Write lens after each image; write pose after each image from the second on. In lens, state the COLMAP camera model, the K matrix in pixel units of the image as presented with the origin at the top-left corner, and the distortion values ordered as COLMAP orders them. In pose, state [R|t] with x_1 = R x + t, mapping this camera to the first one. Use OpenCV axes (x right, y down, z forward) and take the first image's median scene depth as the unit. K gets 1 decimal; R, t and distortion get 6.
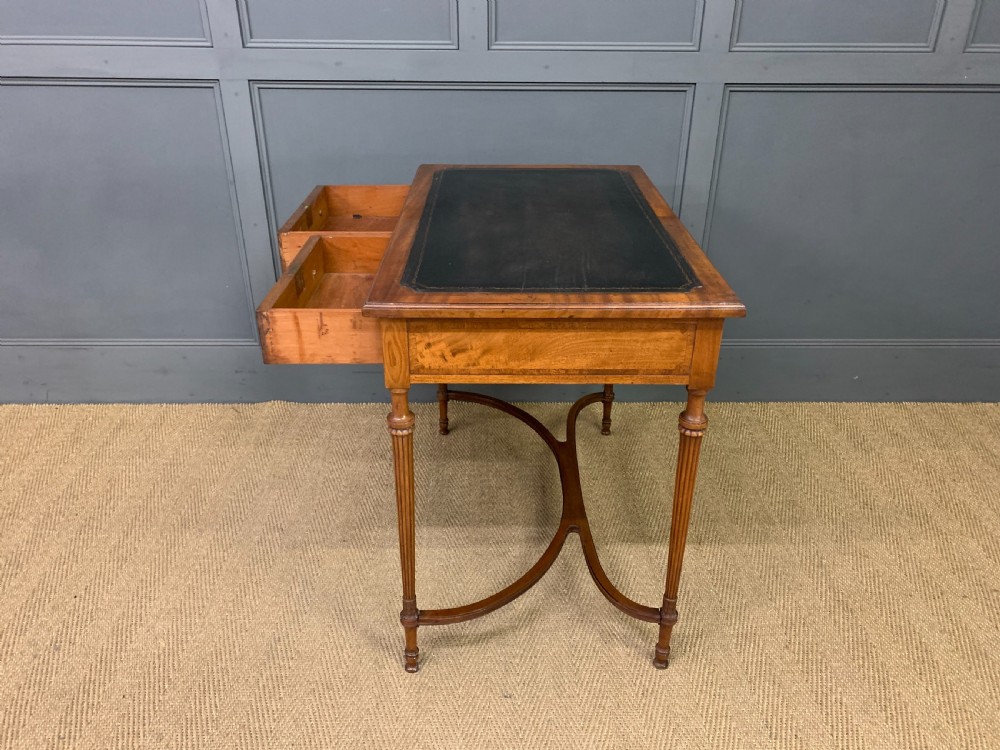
lens RADIAL K [[763.6, 0, 501.4], [0, 763.6, 374.8], [0, 0, 1]] dist [0.027778, -0.013434]
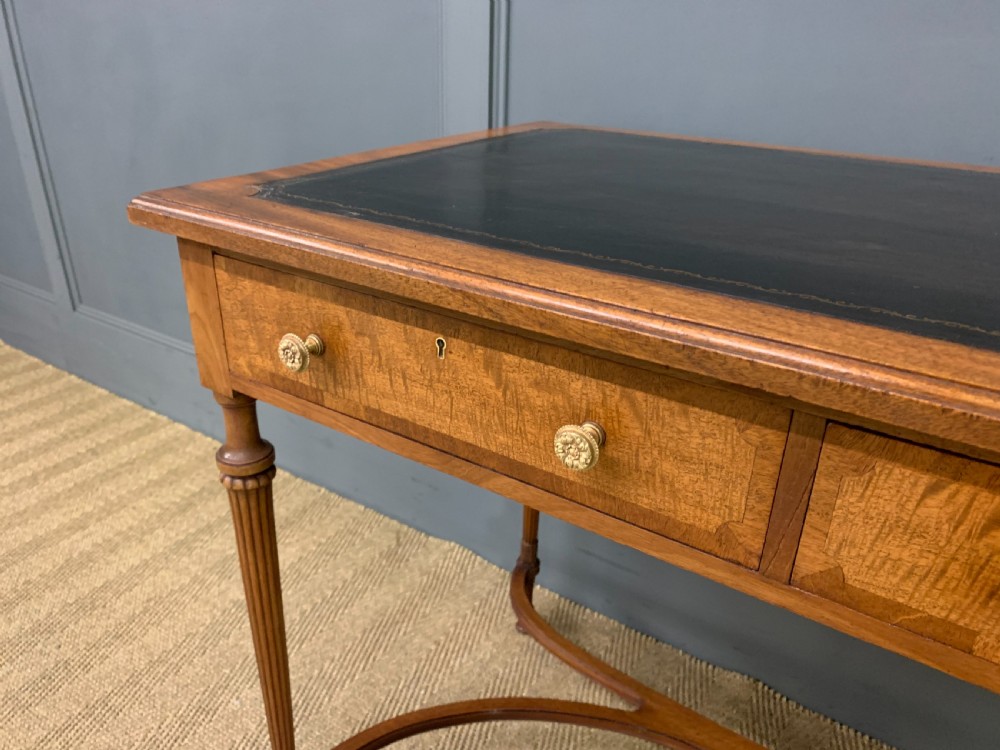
lens RADIAL K [[763.6, 0, 498.2], [0, 763.6, 378.3], [0, 0, 1]] dist [0.027778, -0.013434]
pose [[0.817499, 0.251287, -0.518218, 0.004980], [-0.279719, 0.959778, 0.024141, -0.137669], [0.503441, 0.125220, 0.854908, 0.607117]]
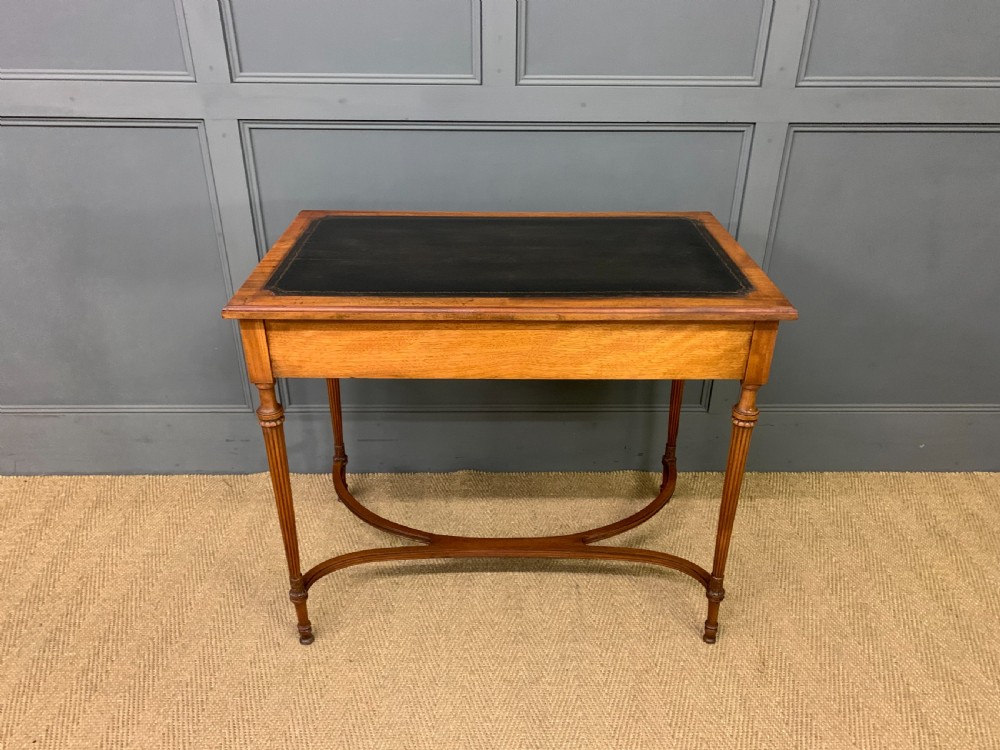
lens RADIAL K [[763.6, 0, 502.2], [0, 763.6, 383.3], [0, 0, 1]] dist [0.027778, -0.013434]
pose [[0.999999, 0.000103, 0.001520, -0.034013], [-0.000127, 0.999880, 0.015501, -0.101489], [-0.001518, -0.015501, 0.999879, 0.133524]]
